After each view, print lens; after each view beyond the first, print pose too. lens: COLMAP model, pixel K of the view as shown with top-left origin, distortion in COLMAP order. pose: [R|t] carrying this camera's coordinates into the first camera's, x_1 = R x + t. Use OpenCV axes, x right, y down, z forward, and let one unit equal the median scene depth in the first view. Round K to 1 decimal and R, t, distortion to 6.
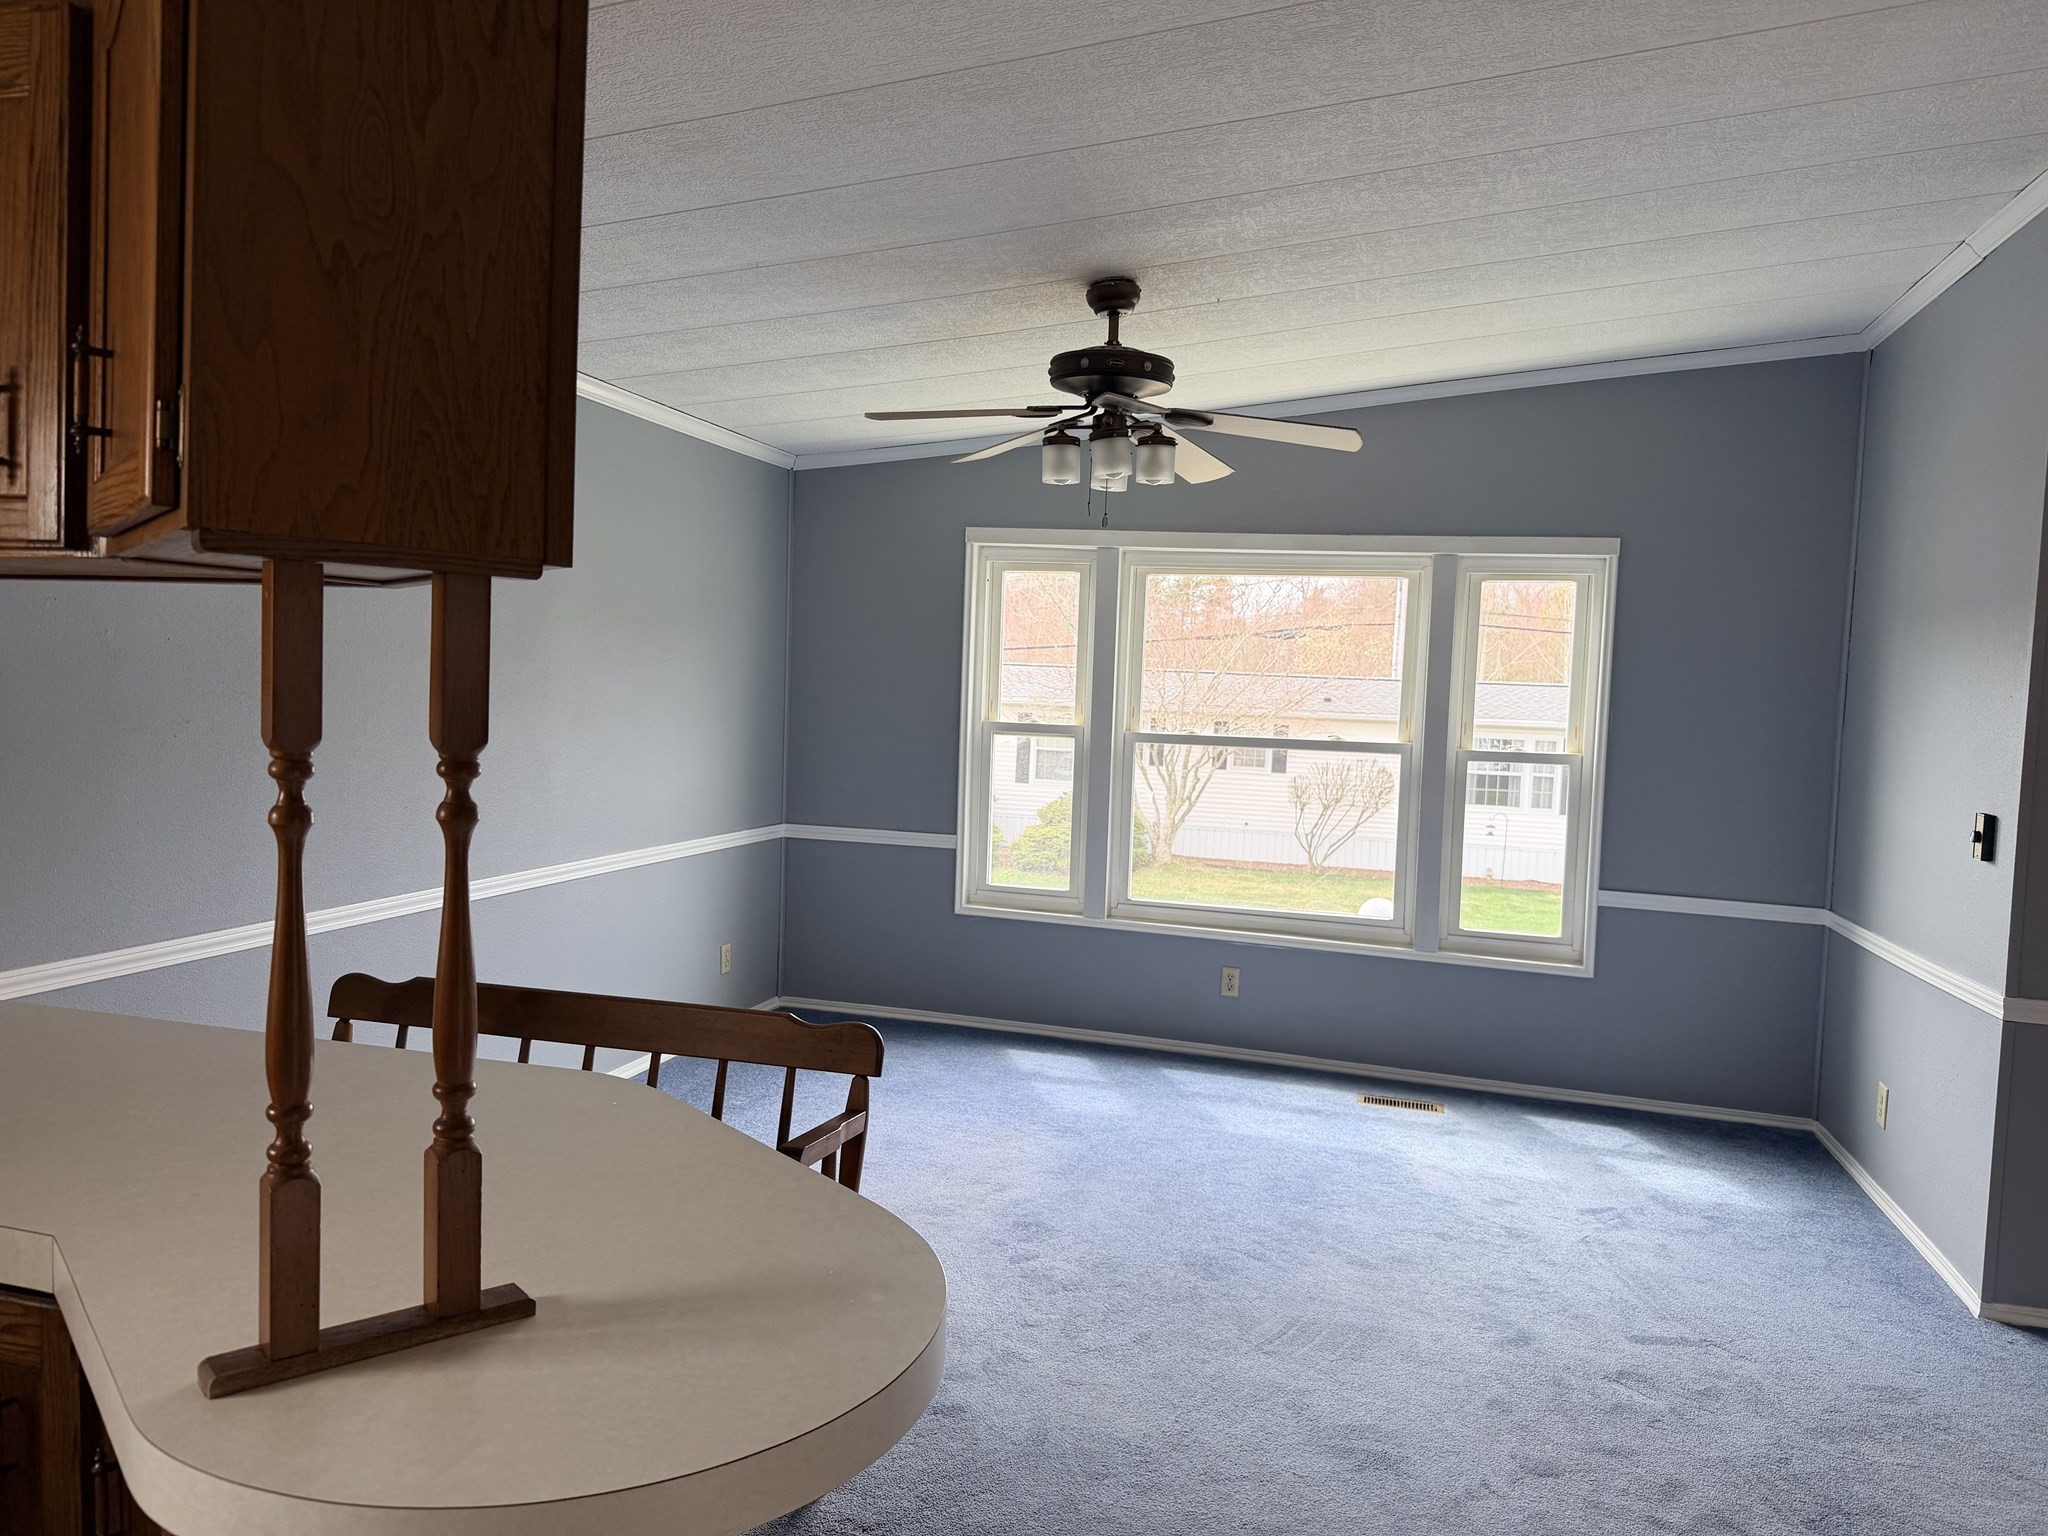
lens RADIAL K [[1449.4, 0, 1024.0], [0, 1449.4, 768.0], [0, 0, 1]] dist [-0.001922, -0.000829]
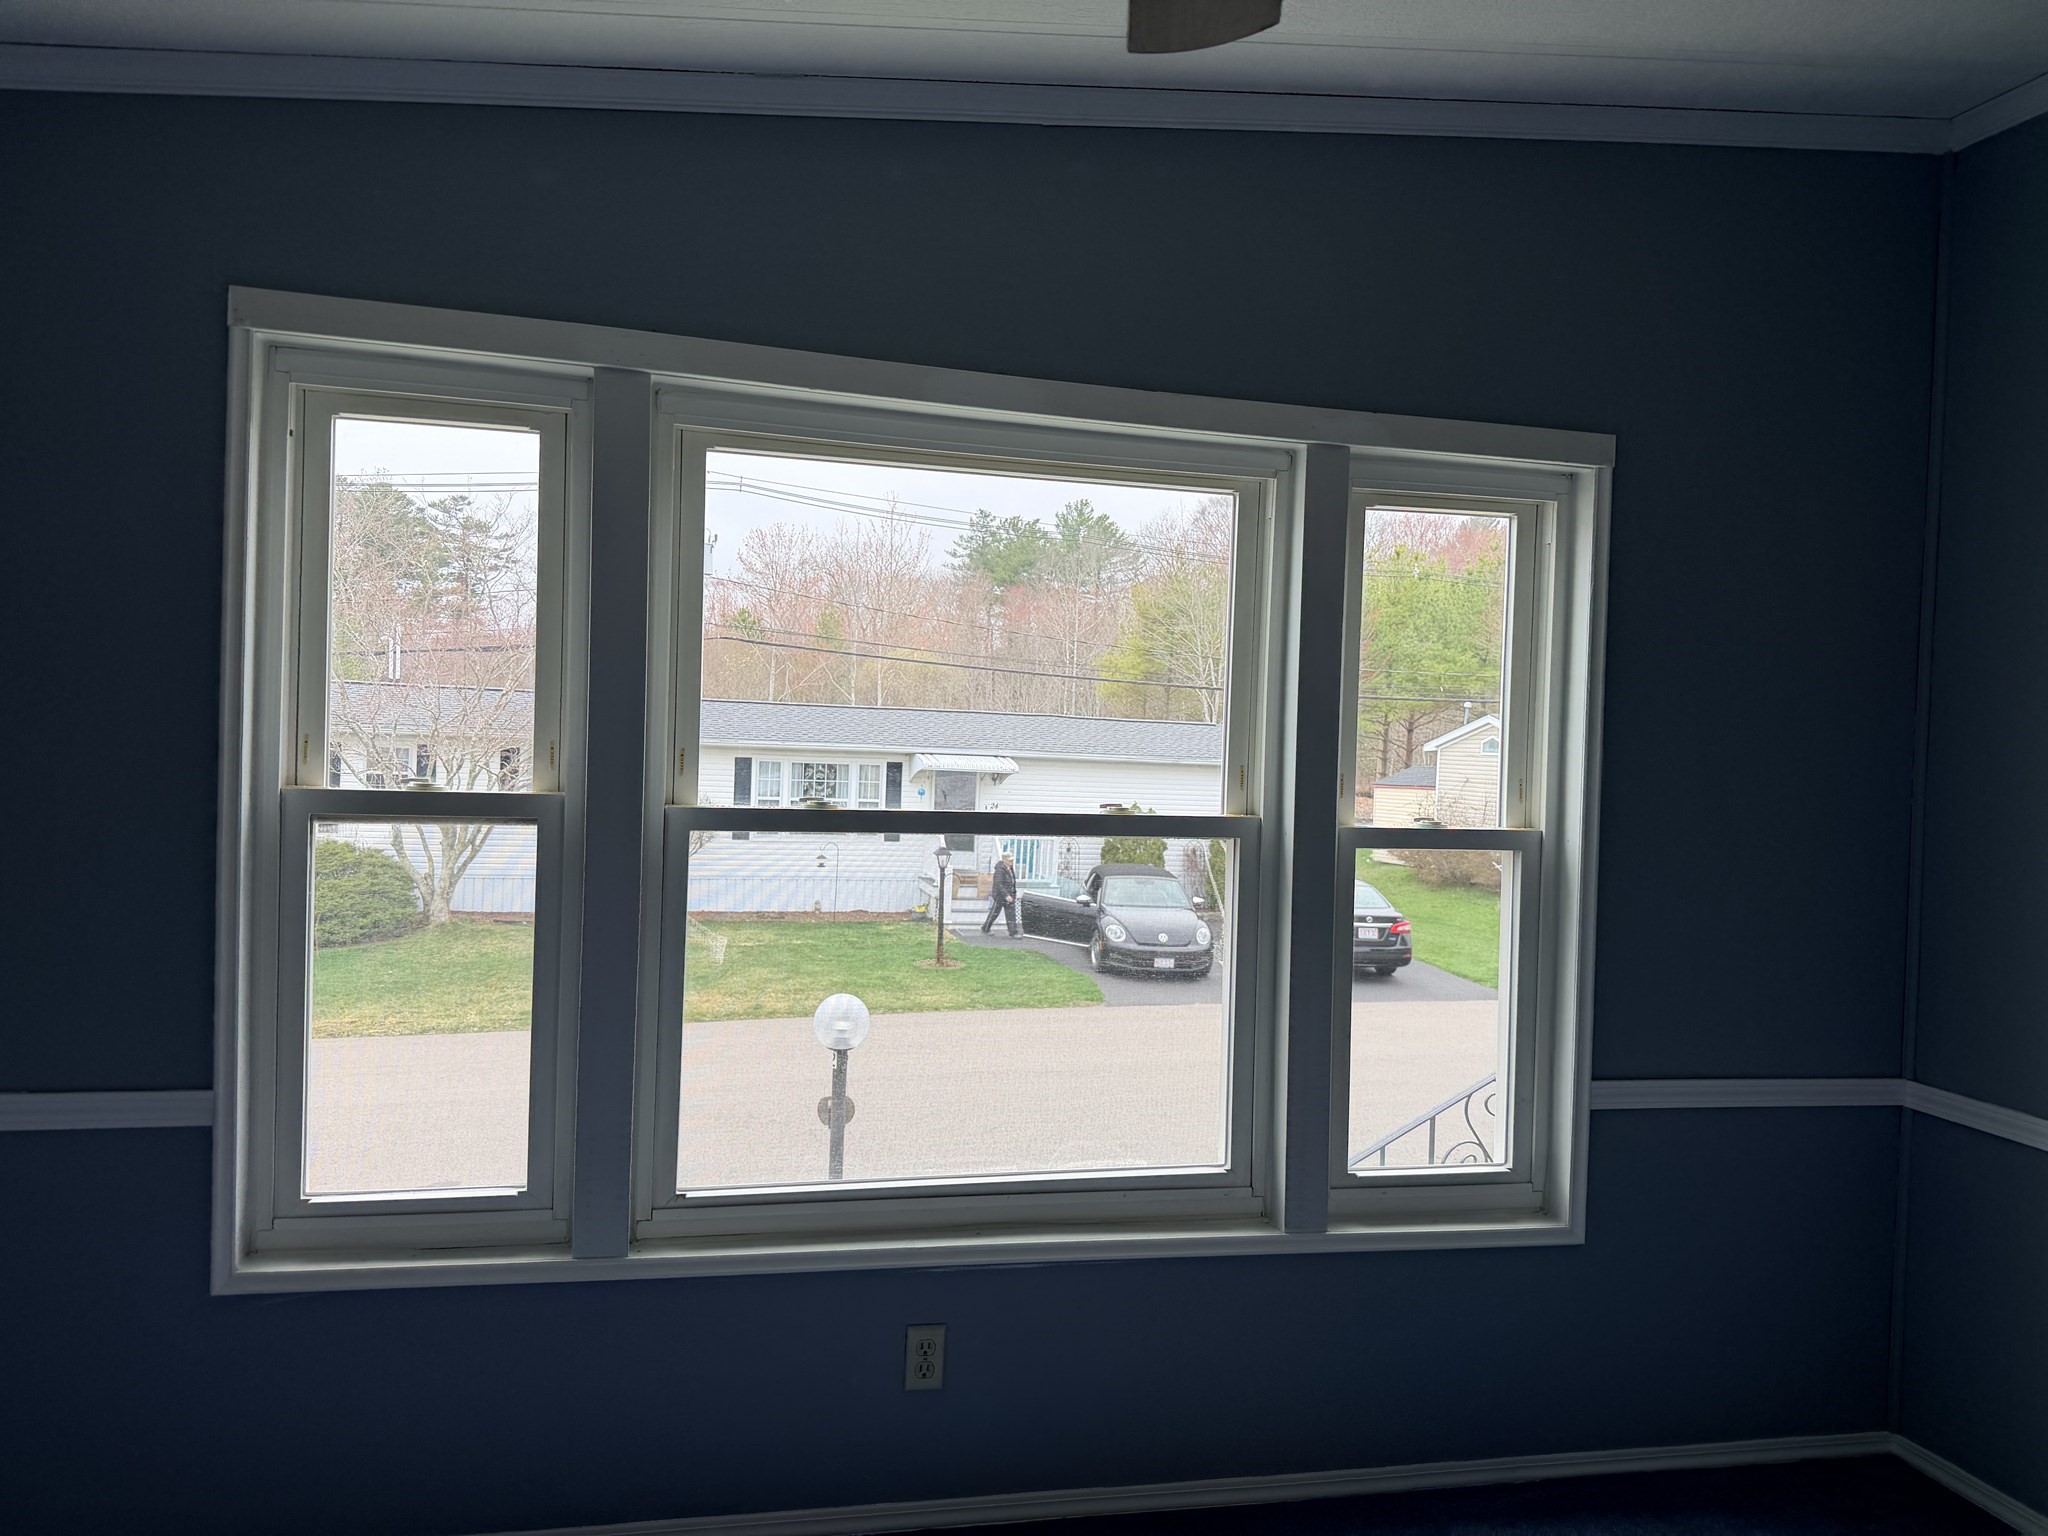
lens RADIAL K [[1596.0, 0, 1147.5], [0, 1596.0, 767.7], [0, 0, 1]] dist [0.095223, -0.169998]
pose [[0.871076, -0.016397, 0.490874, -0.040176], [0.025367, 0.999611, -0.011625, -0.028169], [-0.490493, 0.022578, 0.871153, 0.514826]]
